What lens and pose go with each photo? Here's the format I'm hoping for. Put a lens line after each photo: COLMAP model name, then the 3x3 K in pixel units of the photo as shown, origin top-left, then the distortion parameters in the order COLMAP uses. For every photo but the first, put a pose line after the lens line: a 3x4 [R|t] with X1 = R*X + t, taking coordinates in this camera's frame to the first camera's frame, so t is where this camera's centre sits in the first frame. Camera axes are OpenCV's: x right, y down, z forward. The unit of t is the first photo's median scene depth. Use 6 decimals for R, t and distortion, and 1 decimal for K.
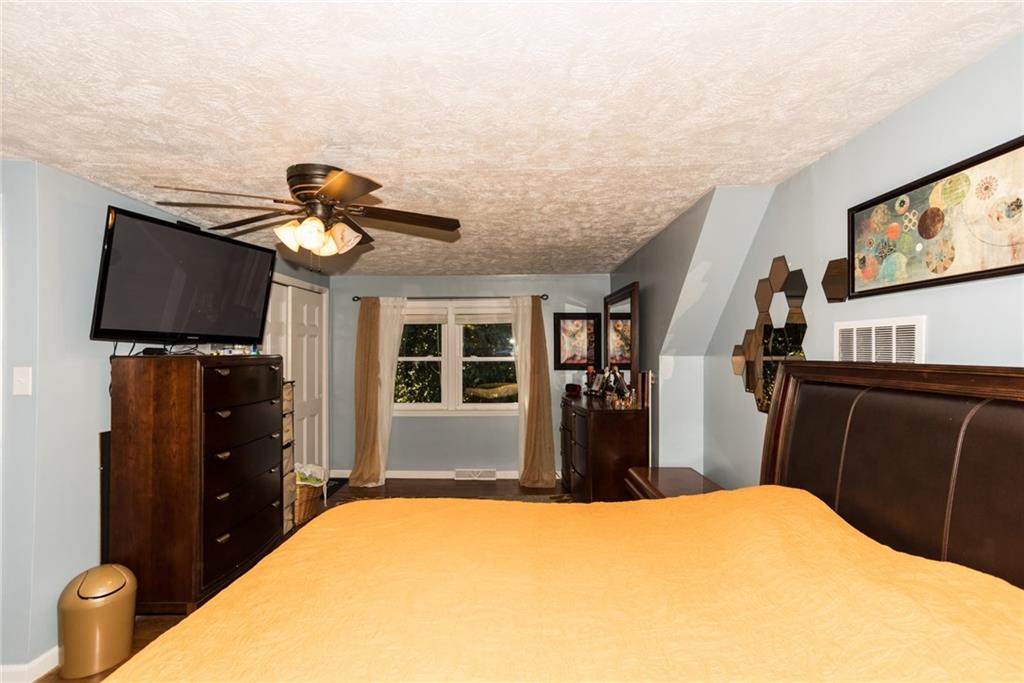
lens RADIAL K [[507.0, 0, 506.5], [0, 507.0, 343.9], [0, 0, 1]] dist [-0.063362, 0.053547]
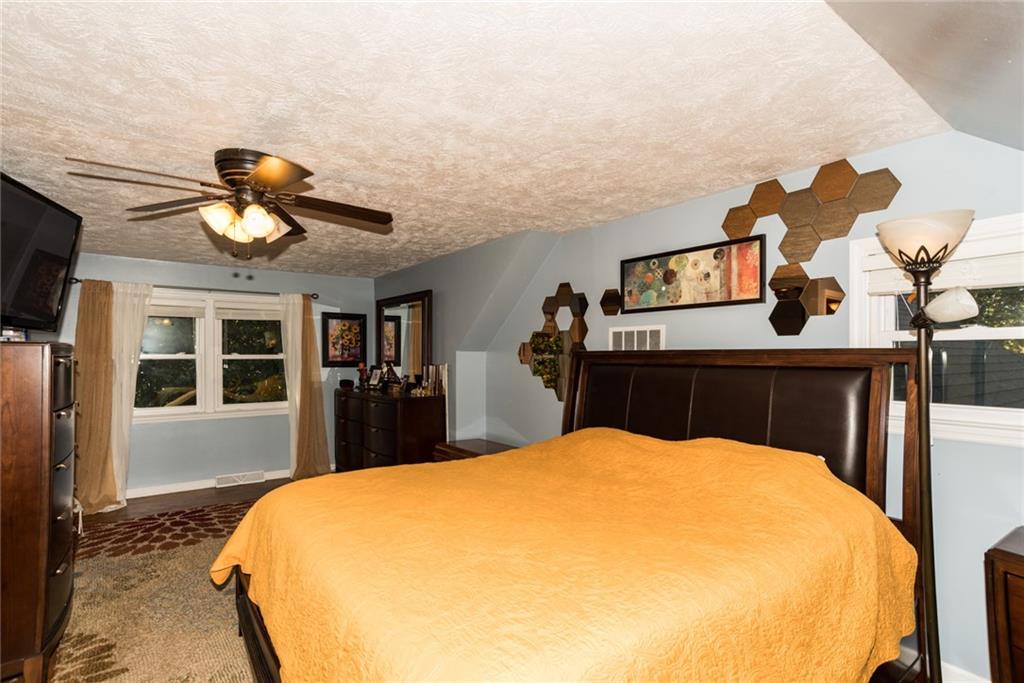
lens RADIAL K [[507.0, 0, 506.5], [0, 507.0, 343.9], [0, 0, 1]] dist [-0.063362, 0.053547]
pose [[0.788956, 0.017976, 0.614187, -0.573491], [-0.010946, 0.999825, -0.015203, 0.035893], [-0.614352, 0.005272, 0.789014, -0.095187]]
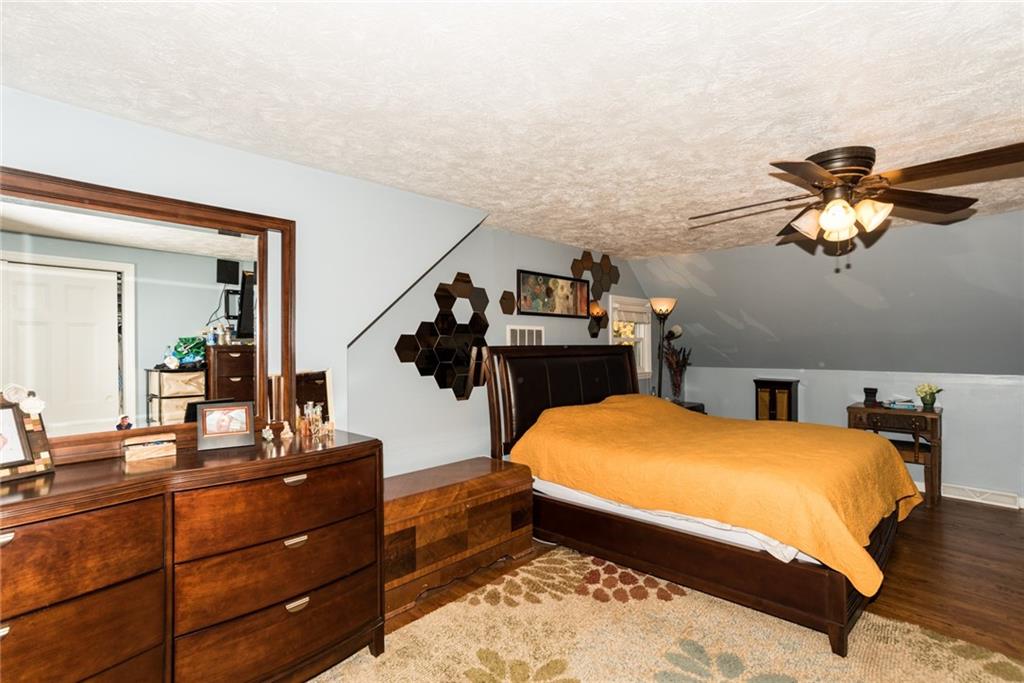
lens RADIAL K [[507.0, 0, 506.5], [0, 507.0, 343.9], [0, 0, 1]] dist [-0.063362, 0.053547]
pose [[-0.731047, 0.006683, 0.682294, -0.566478], [-0.004411, 0.999885, -0.014521, 0.049678], [-0.682313, -0.013625, -0.730933, 2.170519]]
